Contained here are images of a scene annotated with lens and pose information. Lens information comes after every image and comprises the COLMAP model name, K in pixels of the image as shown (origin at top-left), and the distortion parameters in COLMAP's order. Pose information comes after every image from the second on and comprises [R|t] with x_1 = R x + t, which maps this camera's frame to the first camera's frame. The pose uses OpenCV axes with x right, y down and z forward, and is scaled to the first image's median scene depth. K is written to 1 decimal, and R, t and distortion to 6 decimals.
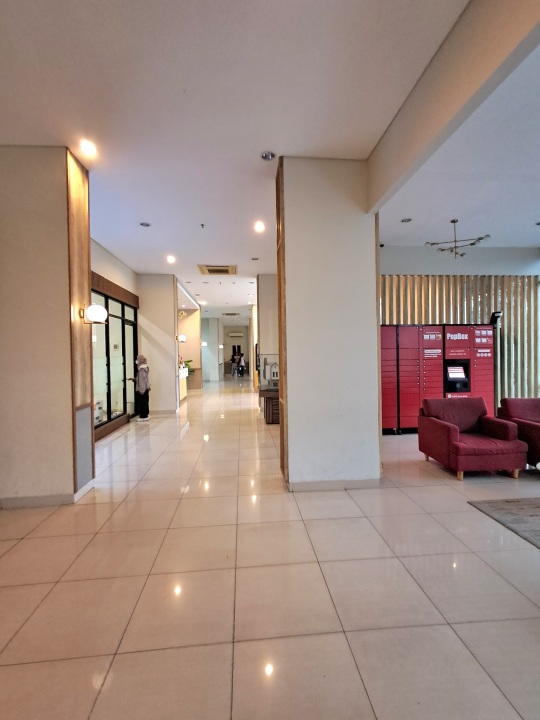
lens RADIAL K [[325.5, 0, 271.1], [0, 325.5, 357.3], [0, 0, 1]] dist [0.000889, 0.000476]
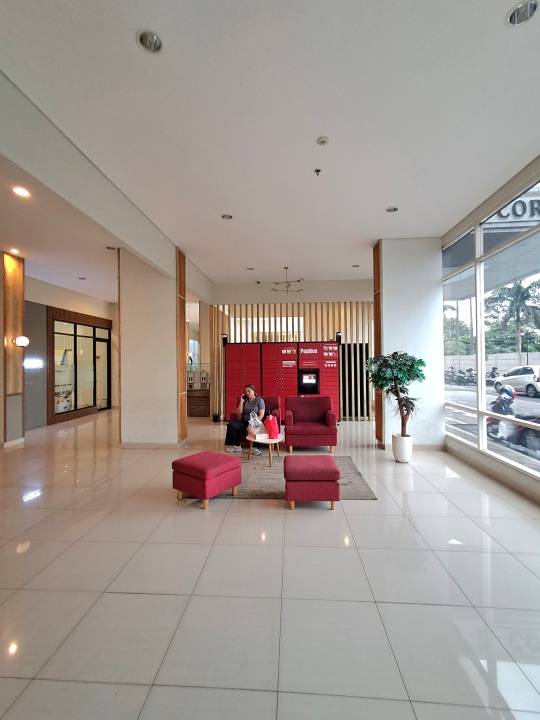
lens RADIAL K [[327.1, 0, 272.9], [0, 327.1, 358.3], [0, 0, 1]] dist [-0.003218, 0.000014]
pose [[0.988635, 0.000886, -0.150334, 0.625420], [-0.003953, 0.999790, -0.020098, -0.008225], [0.150284, 0.020464, 0.988431, -0.315088]]
